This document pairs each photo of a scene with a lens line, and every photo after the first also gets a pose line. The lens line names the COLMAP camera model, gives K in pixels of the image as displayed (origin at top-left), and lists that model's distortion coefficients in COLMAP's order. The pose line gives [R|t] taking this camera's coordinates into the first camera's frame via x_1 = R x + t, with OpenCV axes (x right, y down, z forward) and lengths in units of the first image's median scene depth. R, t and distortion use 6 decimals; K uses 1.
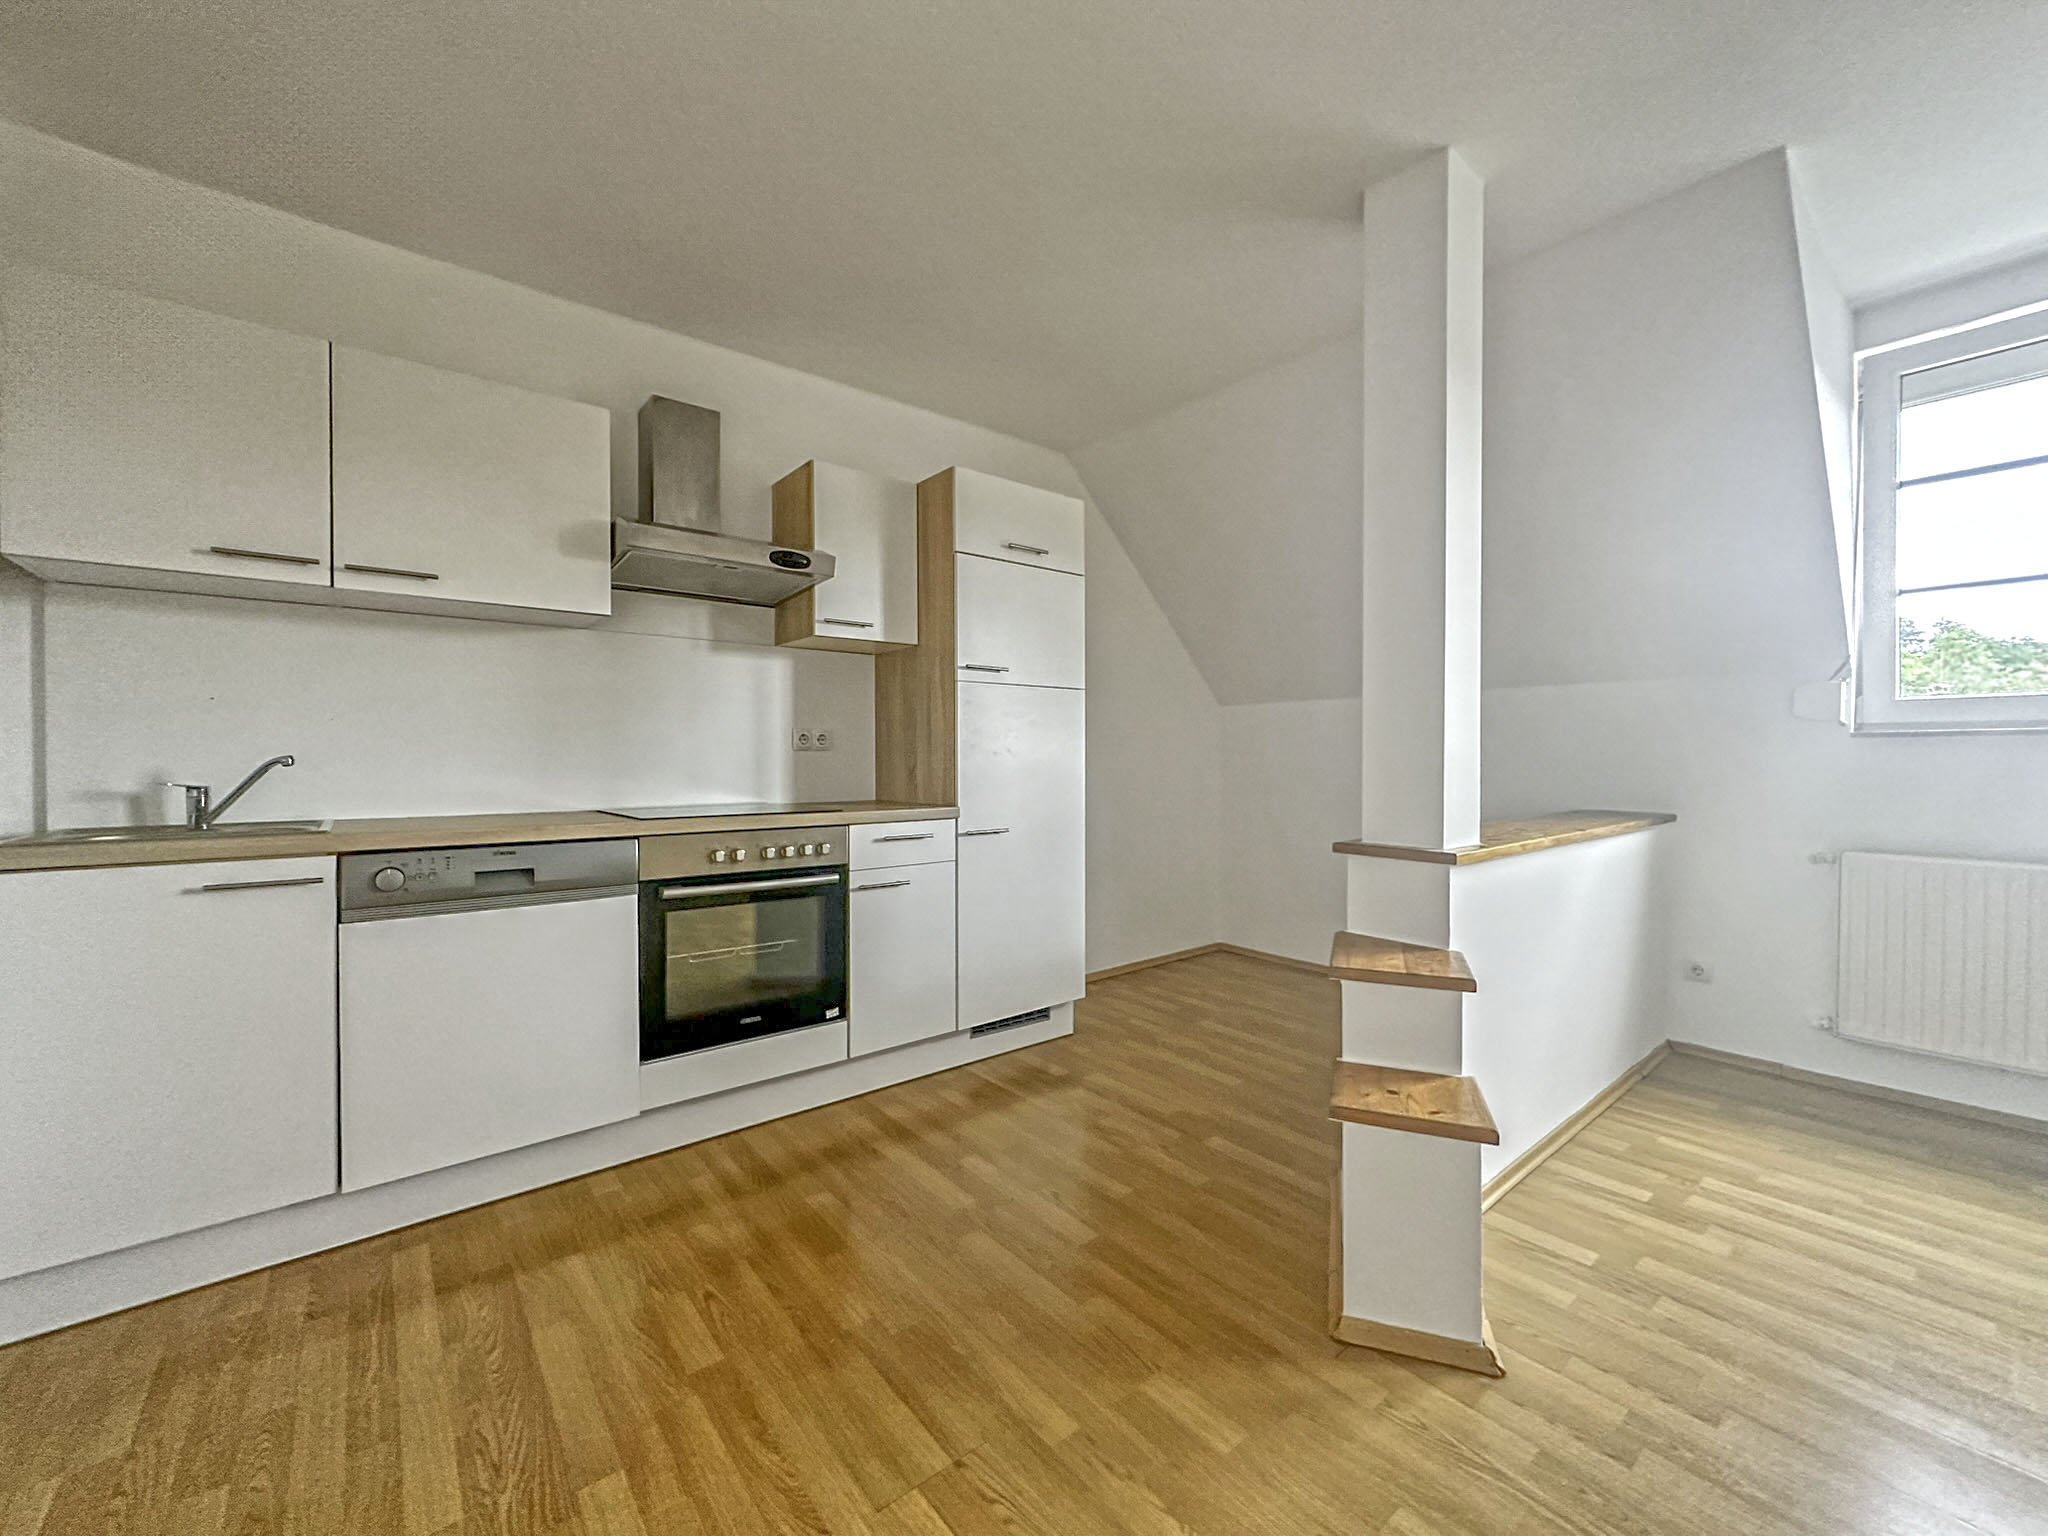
lens RADIAL K [[812.3, 0, 1026.5], [0, 812.3, 763.3], [0, 0, 1]] dist [0.002530, -0.000355]
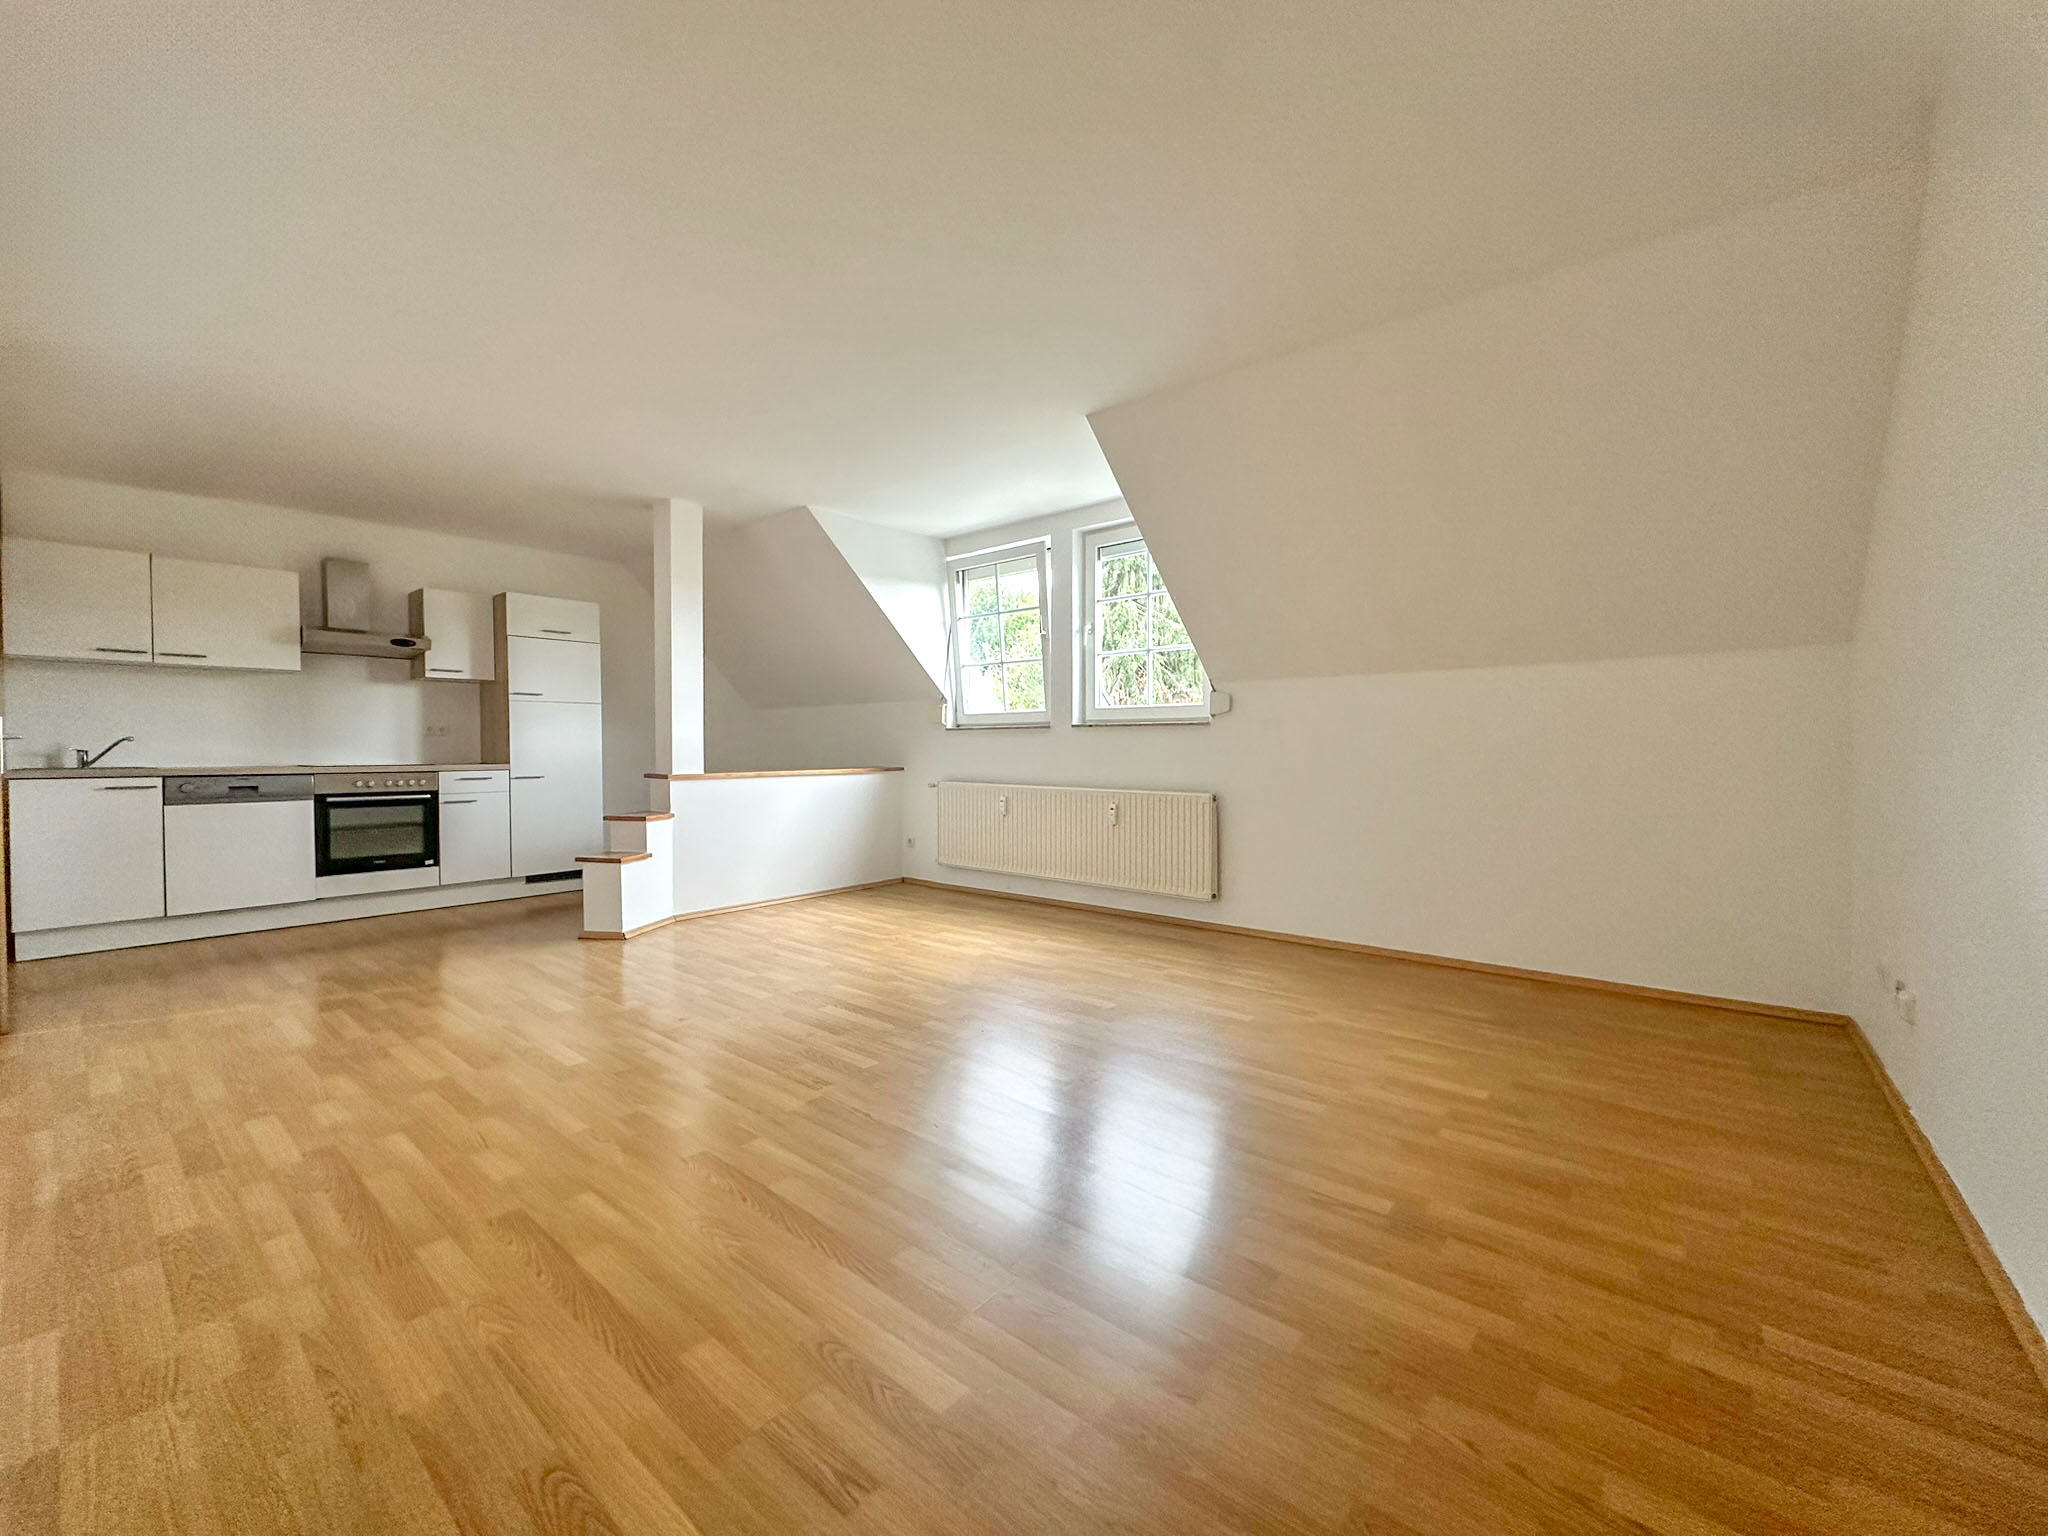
lens RADIAL K [[812.3, 0, 1019.2], [0, 812.3, 761.4], [0, 0, 1]] dist [0.002530, -0.000355]
pose [[0.981248, -0.004244, 0.192702, 0.908852], [0.002341, 0.999946, 0.010100, 0.036328], [-0.192735, -0.009459, 0.981205, -1.429765]]
